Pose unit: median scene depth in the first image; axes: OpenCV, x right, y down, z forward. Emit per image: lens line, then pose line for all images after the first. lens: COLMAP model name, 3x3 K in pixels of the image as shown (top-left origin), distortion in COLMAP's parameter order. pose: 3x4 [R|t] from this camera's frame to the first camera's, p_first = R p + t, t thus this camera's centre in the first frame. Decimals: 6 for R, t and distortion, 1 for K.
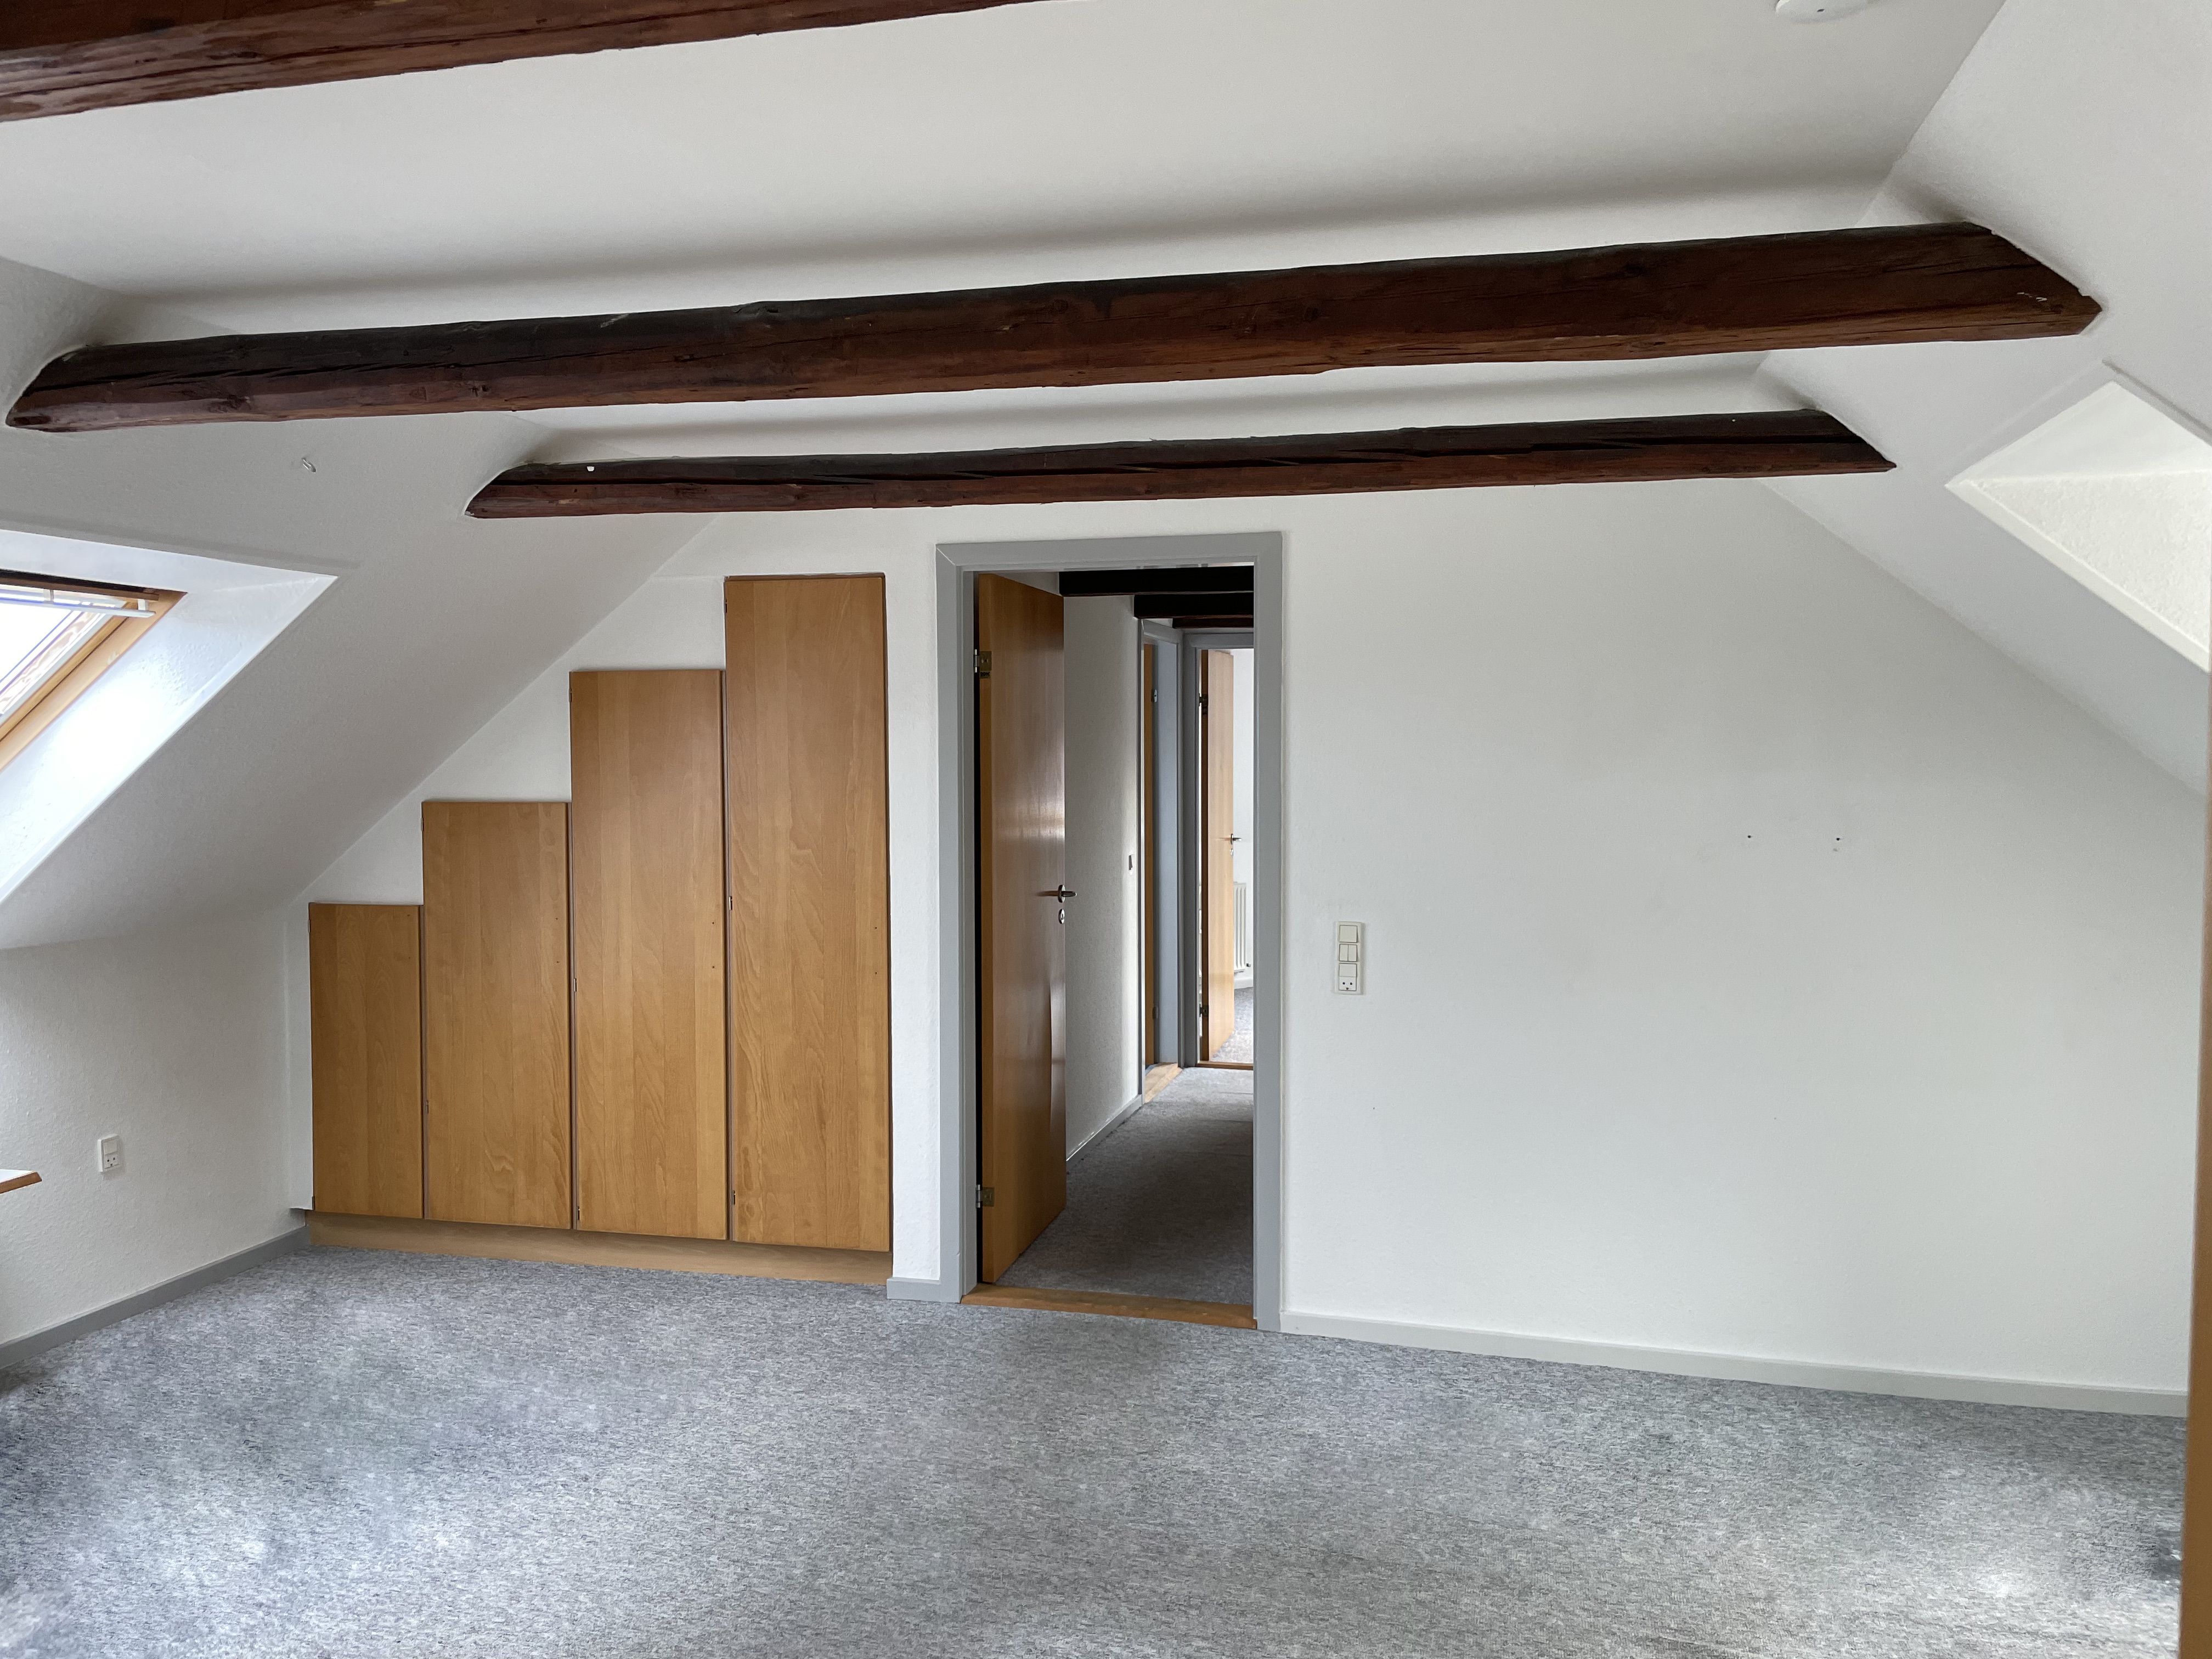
lens RADIAL K [[1676.2, 0, 1100.7], [0, 1676.2, 814.5], [0, 0, 1]] dist [0.092249, -0.128139]
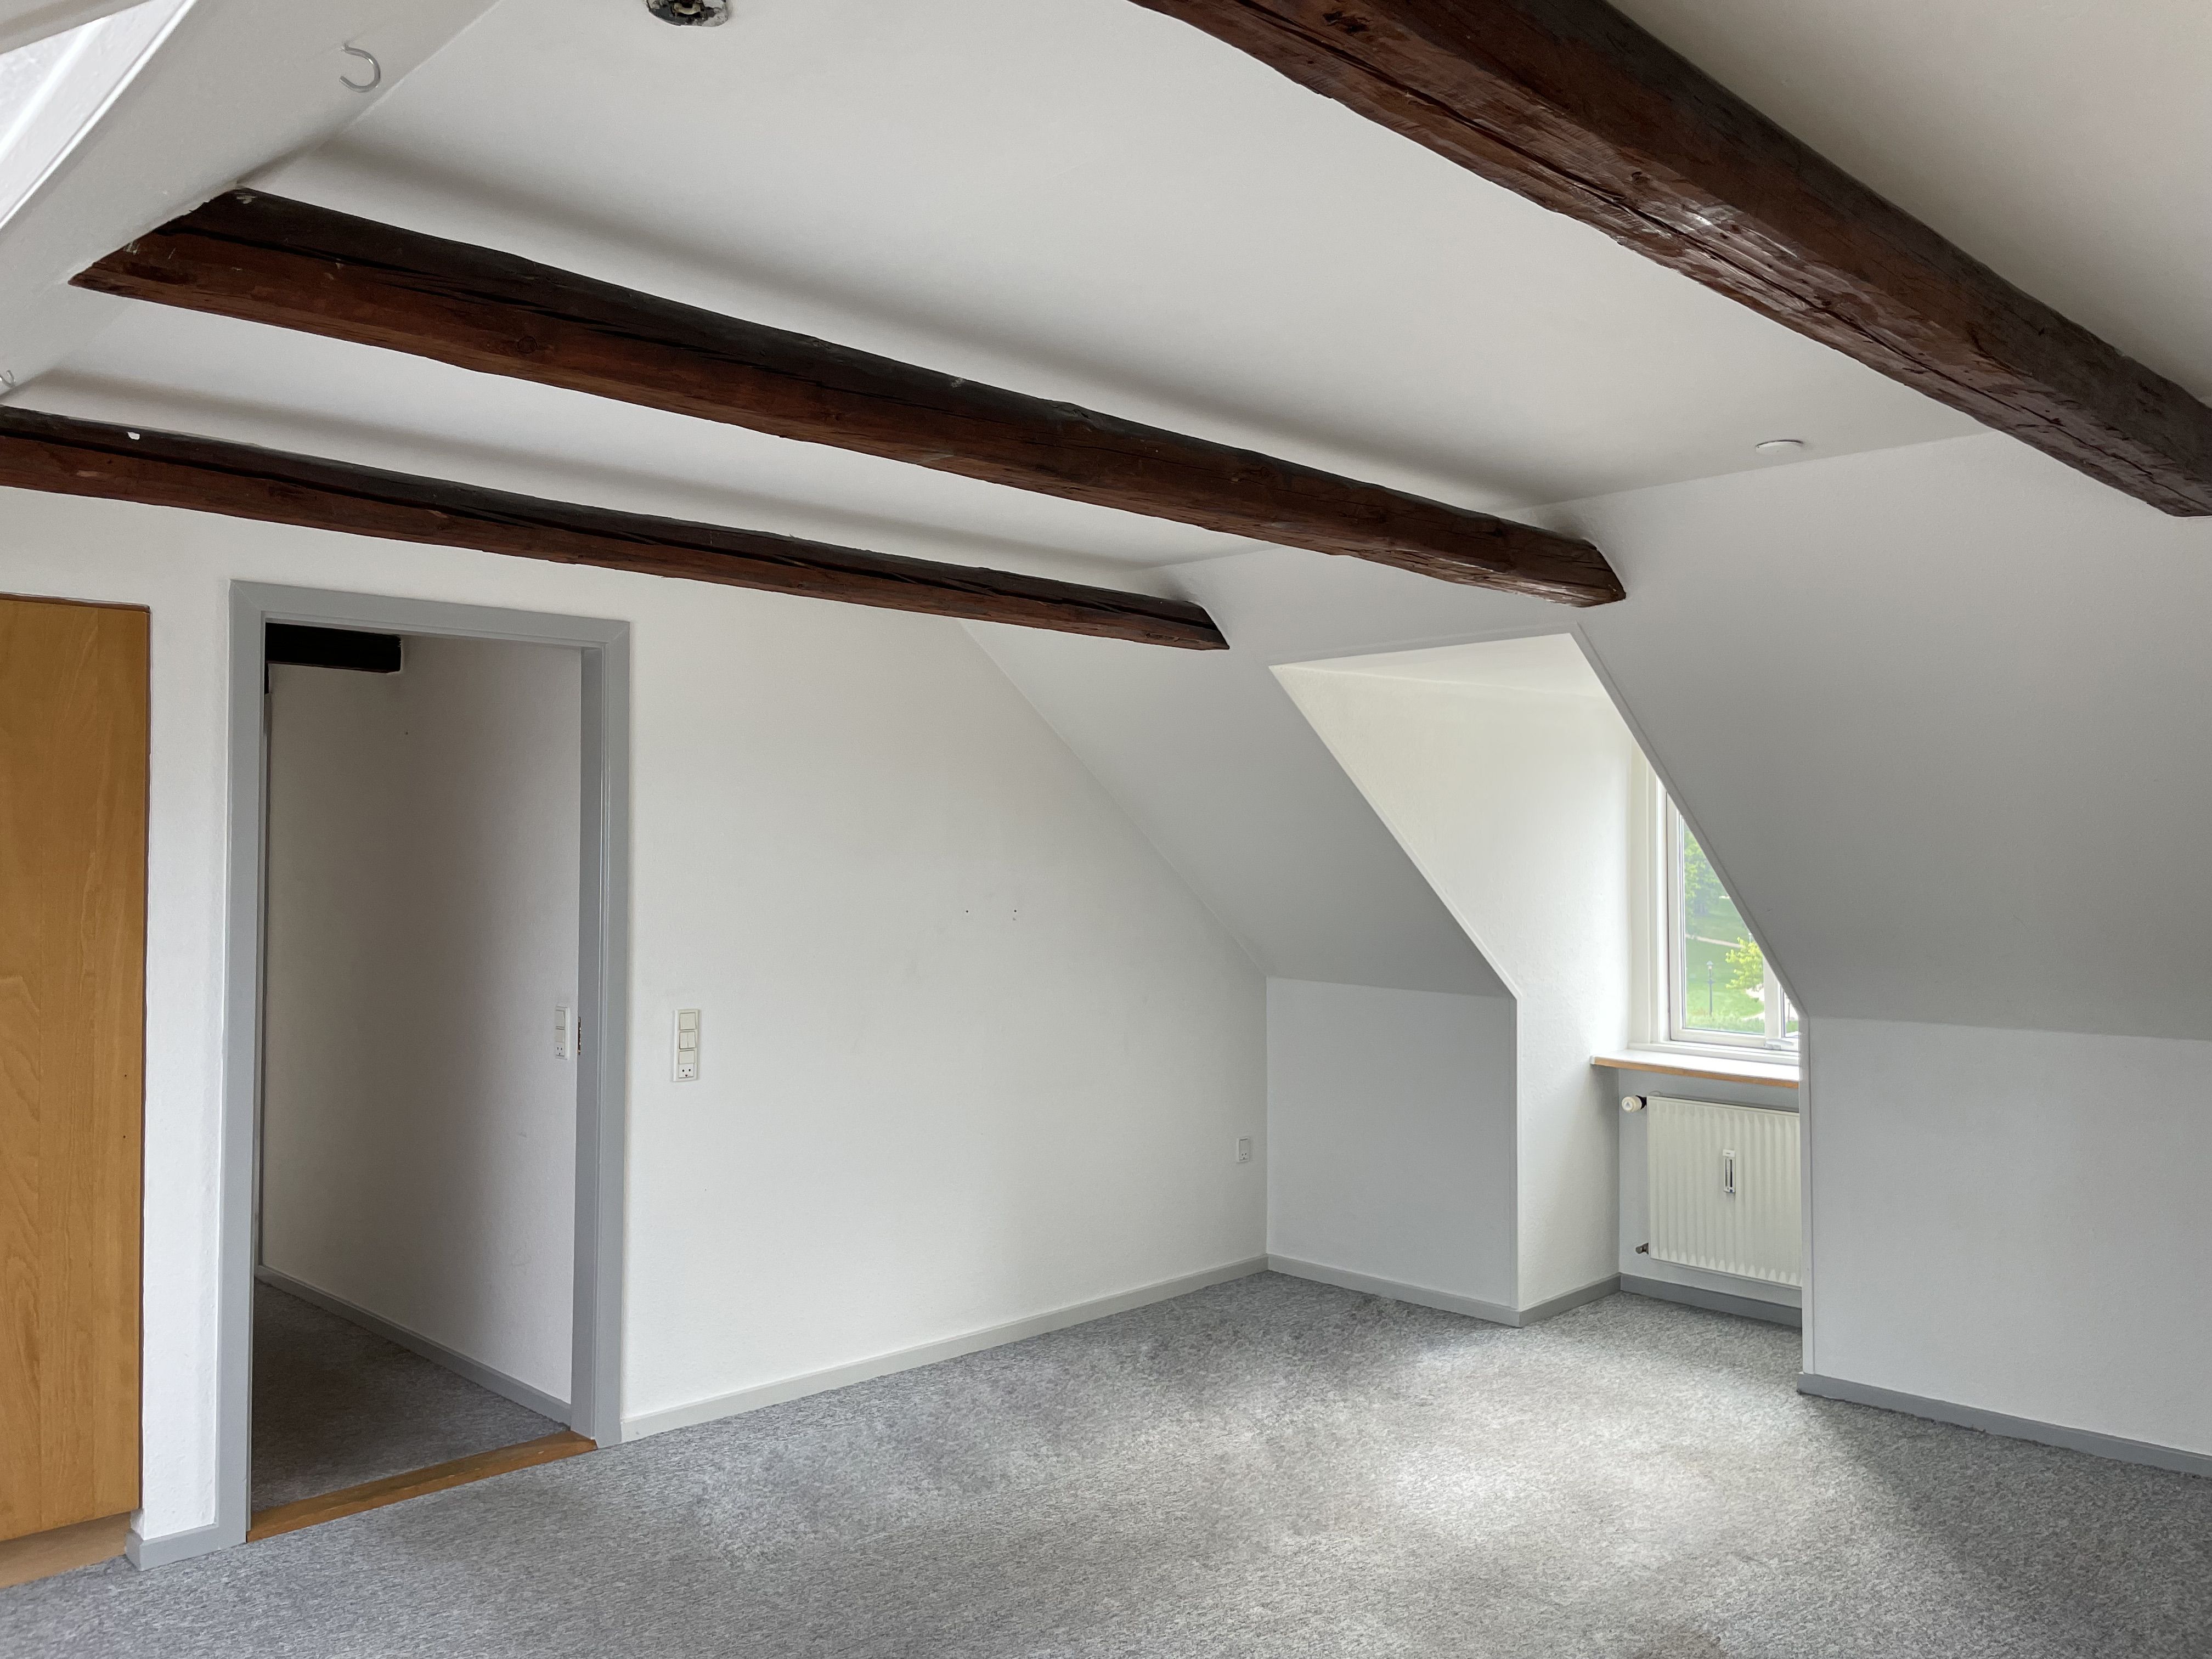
lens RADIAL K [[1679.5, 0, 1106.7], [0, 1679.5, 812.1], [0, 0, 1]] dist [0.089120, -0.125653]
pose [[0.517376, 0.022565, 0.855461, -0.570749], [0.037032, 0.998126, -0.048724, 0.003694], [-0.854957, 0.056888, 0.515570, 0.232994]]
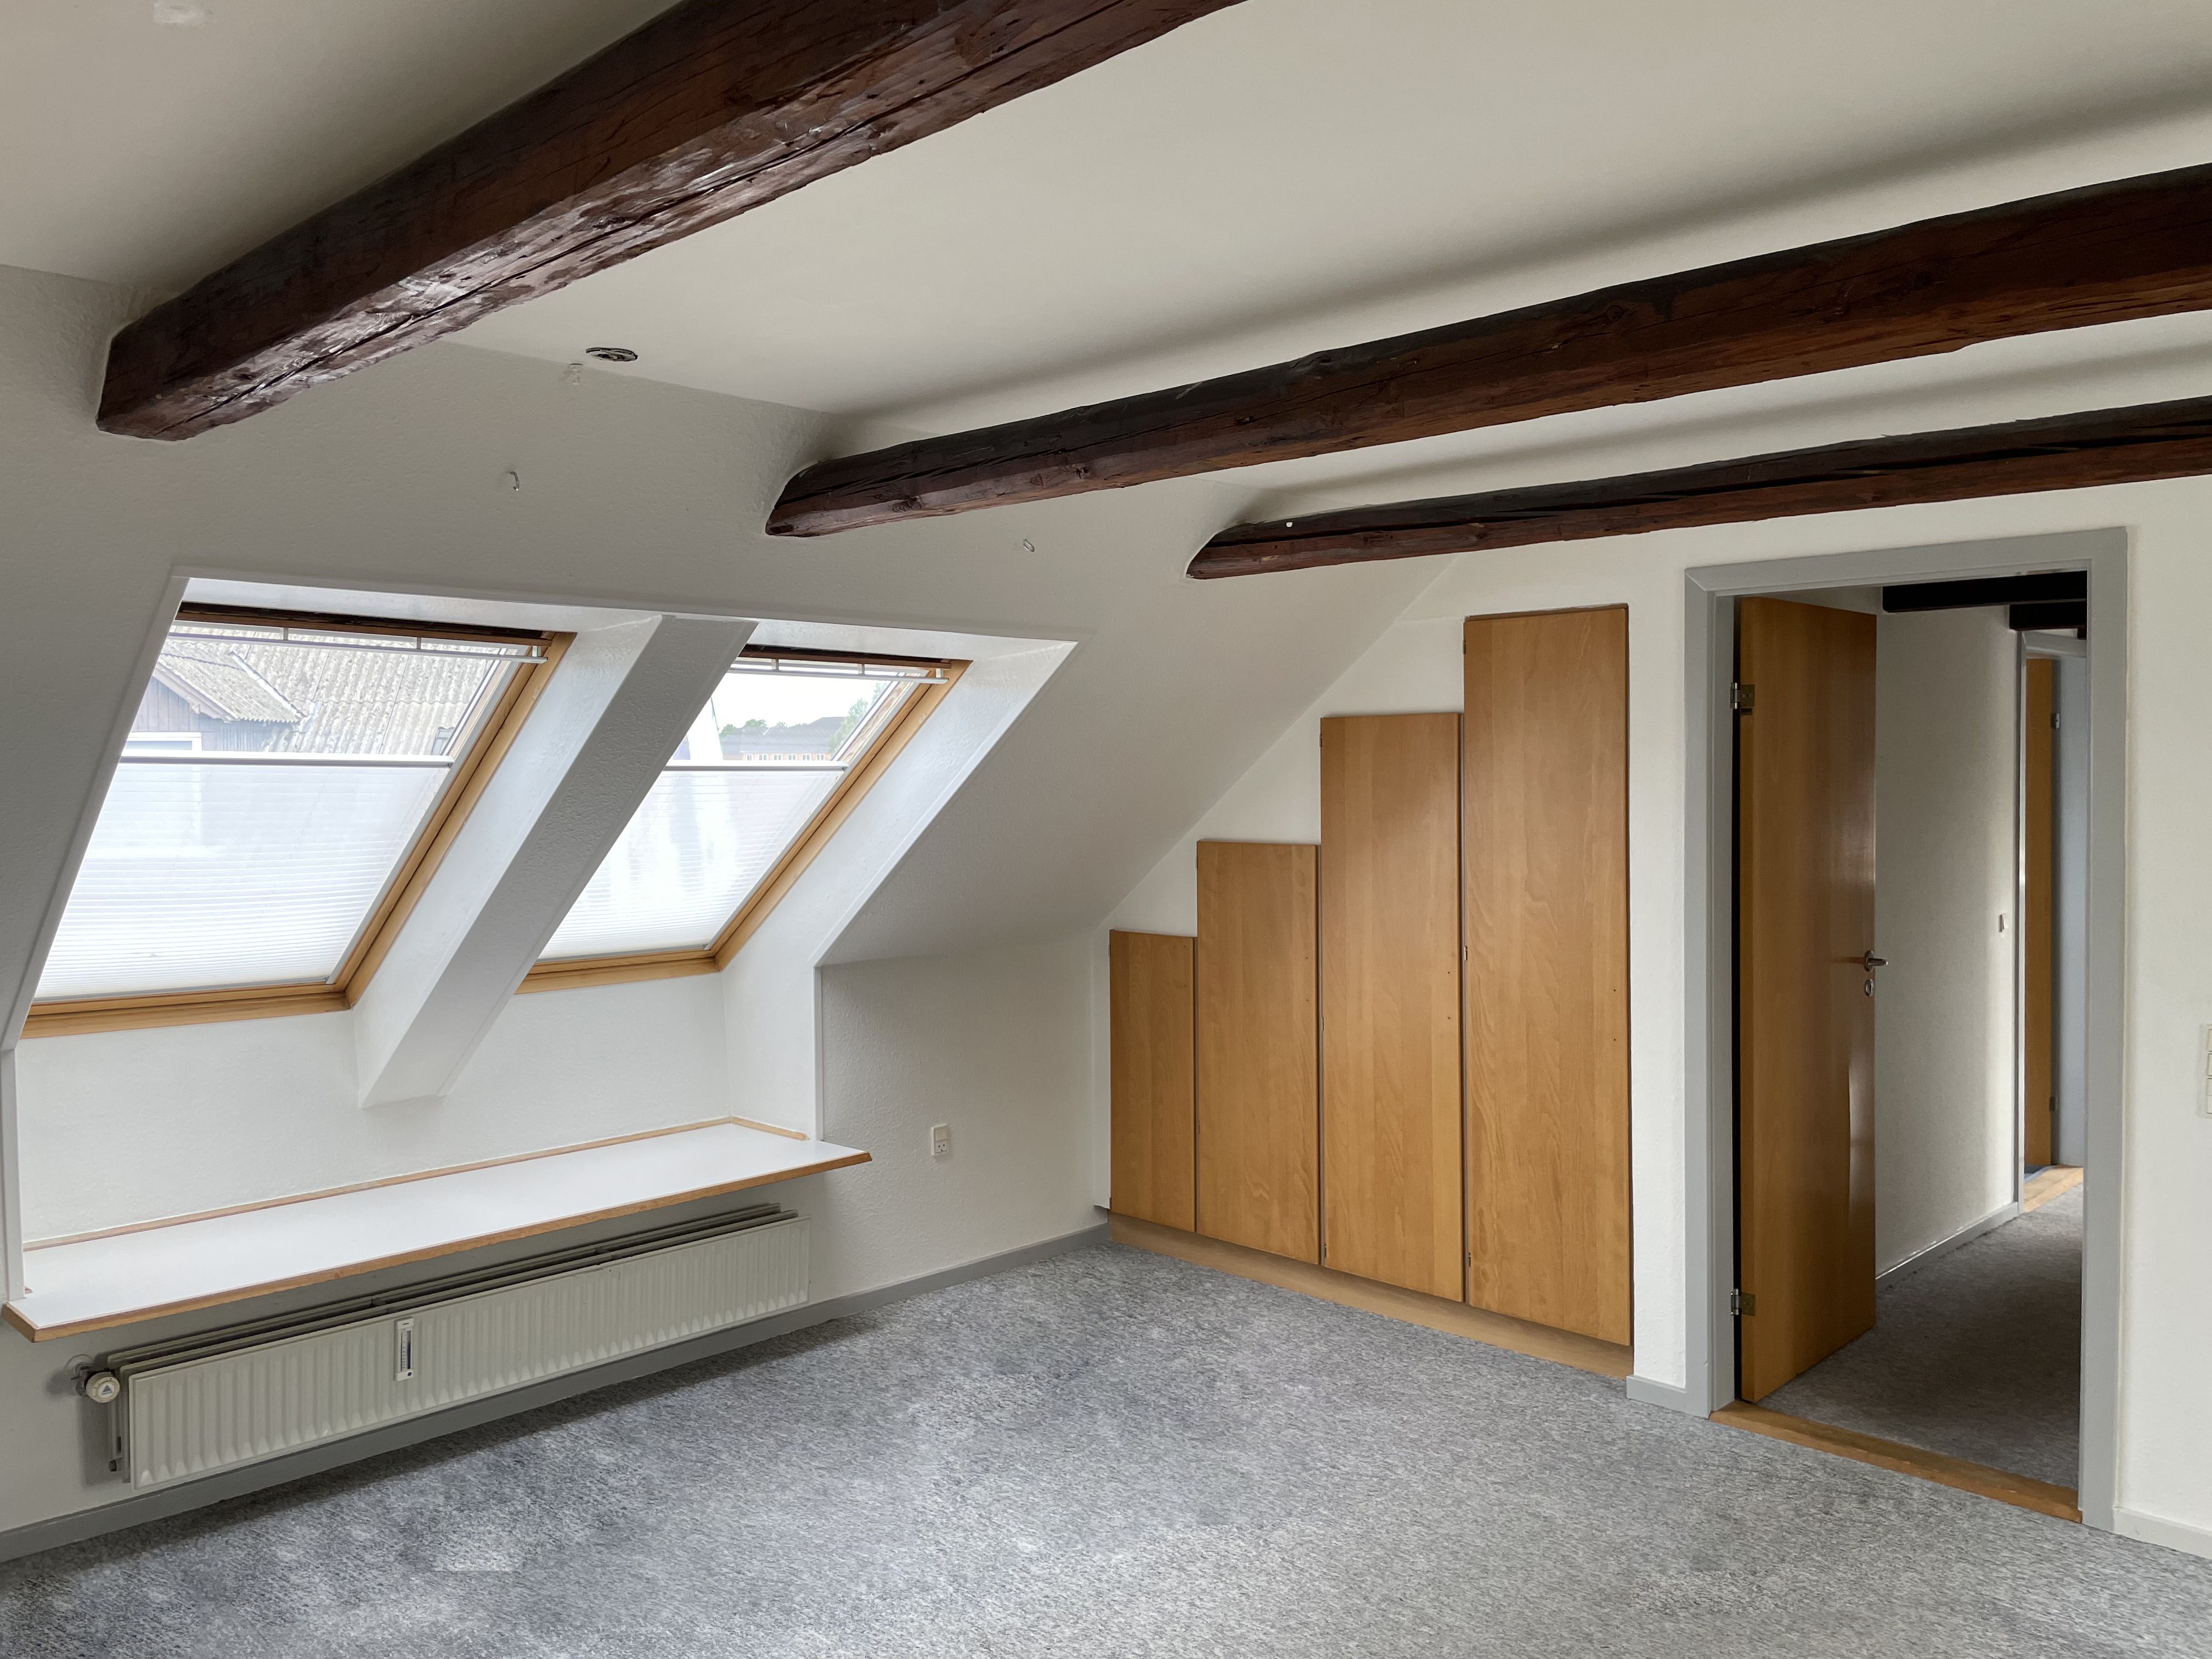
lens RADIAL K [[1679.5, 0, 1106.7], [0, 1679.5, 812.1], [0, 0, 1]] dist [0.089120, -0.125653]
pose [[0.861679, 0.010891, -0.507338, 0.096941], [-0.018043, 0.999795, -0.009182, -0.016605], [0.507134, 0.017066, 0.861698, 0.061787]]
